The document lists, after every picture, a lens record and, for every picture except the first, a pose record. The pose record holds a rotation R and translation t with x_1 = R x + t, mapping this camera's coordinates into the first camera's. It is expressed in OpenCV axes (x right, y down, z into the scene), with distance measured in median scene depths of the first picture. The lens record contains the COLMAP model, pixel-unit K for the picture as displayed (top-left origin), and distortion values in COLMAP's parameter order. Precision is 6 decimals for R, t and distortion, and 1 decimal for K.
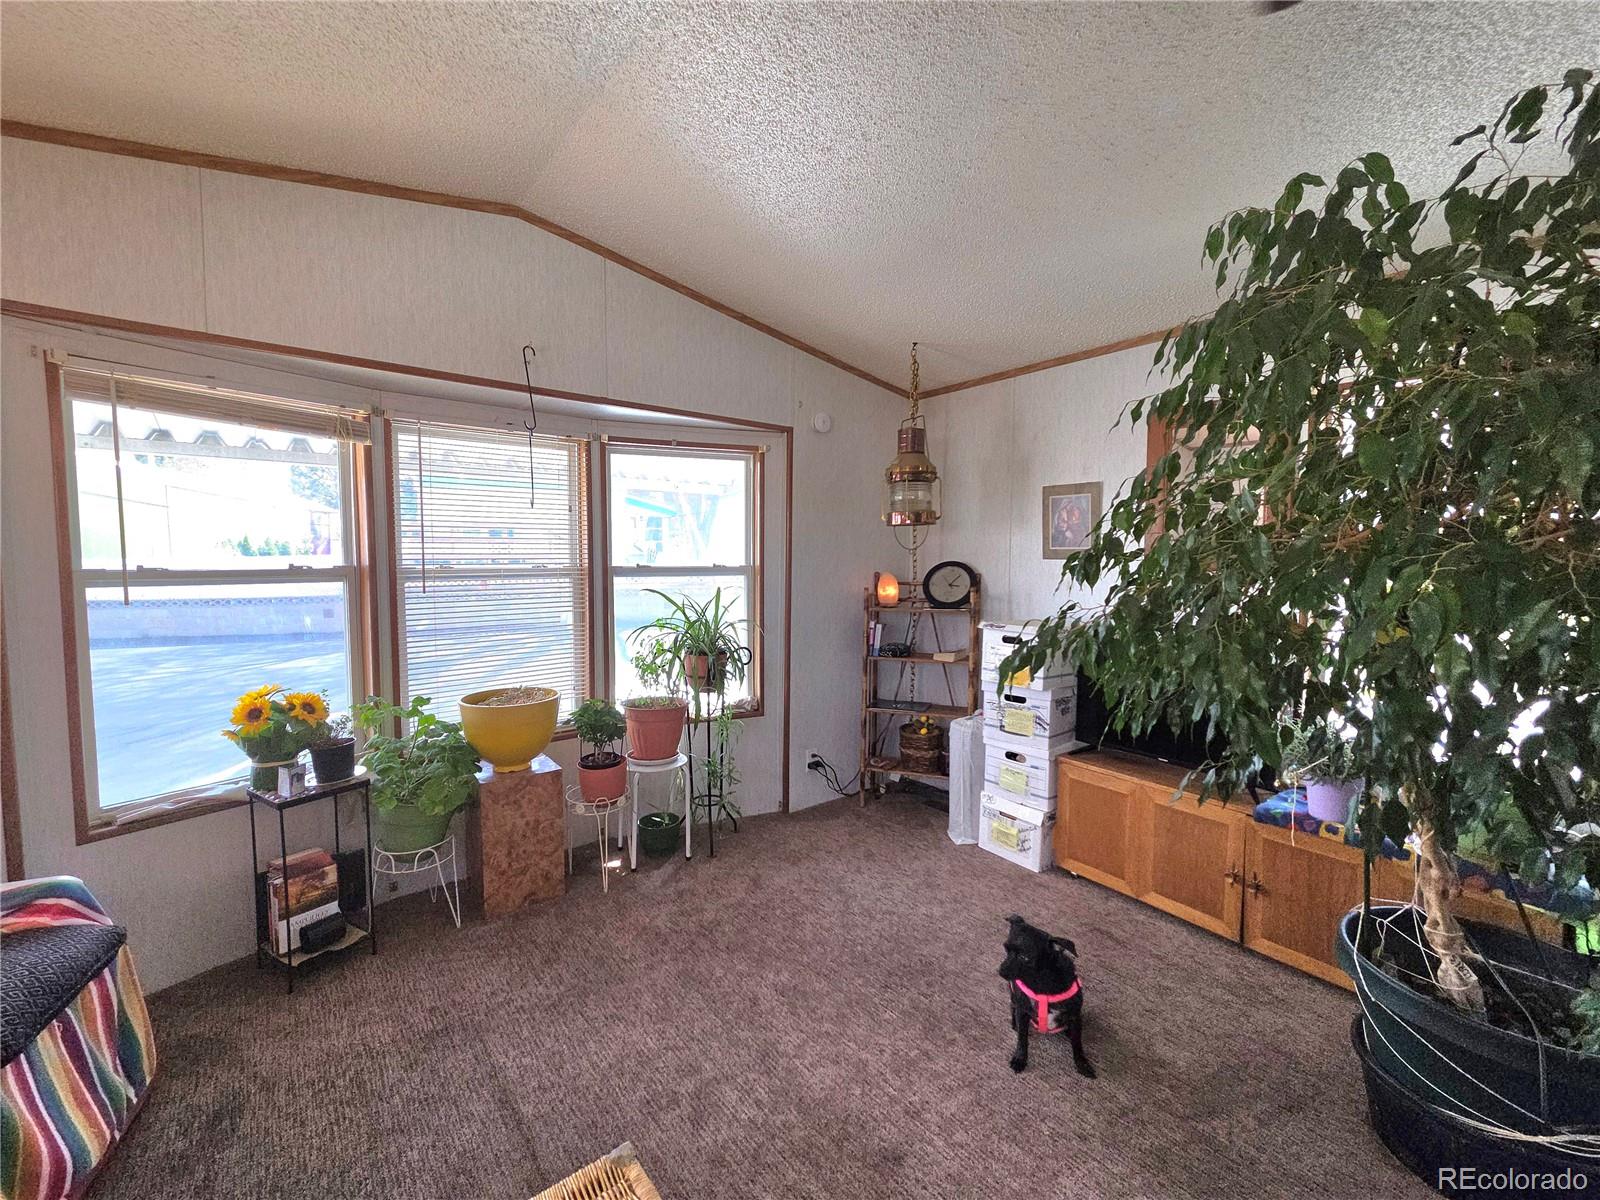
lens RADIAL K [[655.6, 0, 798.5], [0, 655.6, 598.1], [0, 0, 1]] dist [0.001929, -0.001226]
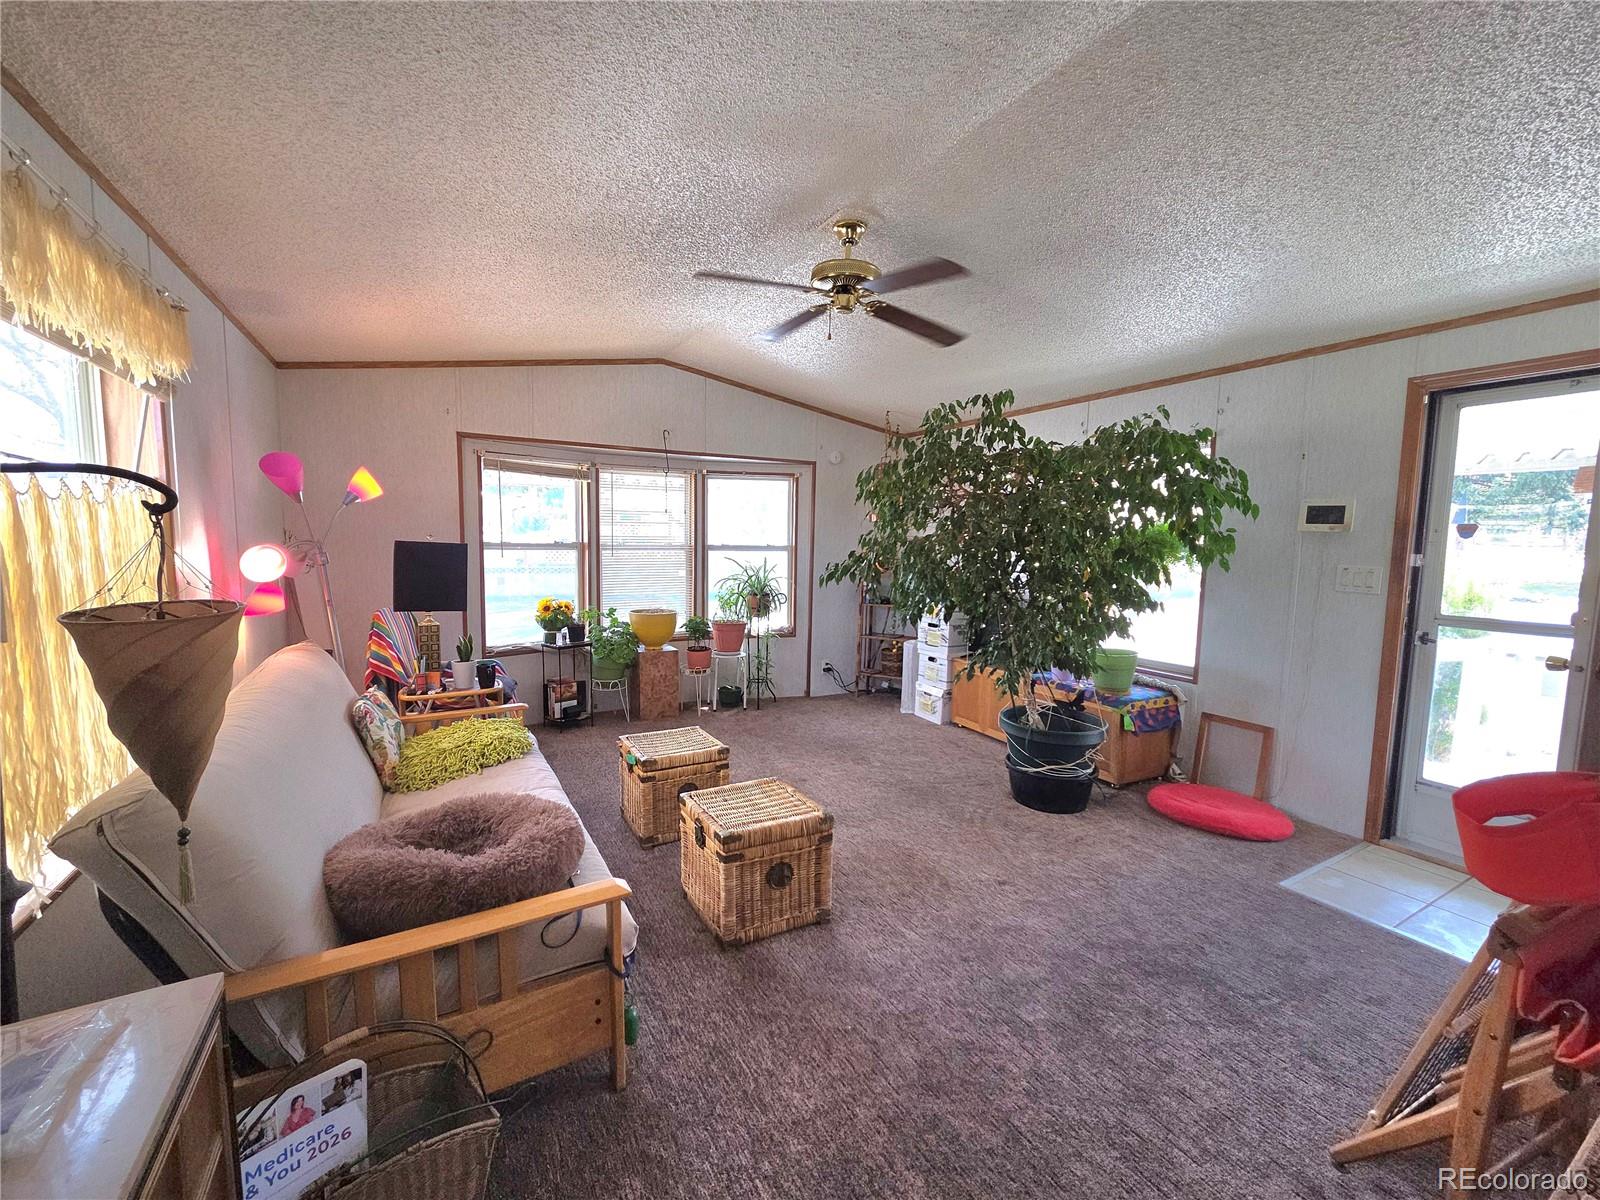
lens RADIAL K [[655.6, 0, 792.1], [0, 655.6, 593.3], [0, 0, 1]] dist [0.001929, -0.001226]
pose [[0.985071, 0.025125, -0.170306, 0.257291], [-0.022180, 0.999570, 0.019174, 0.045754], [0.170715, -0.015110, 0.985205, -0.738470]]
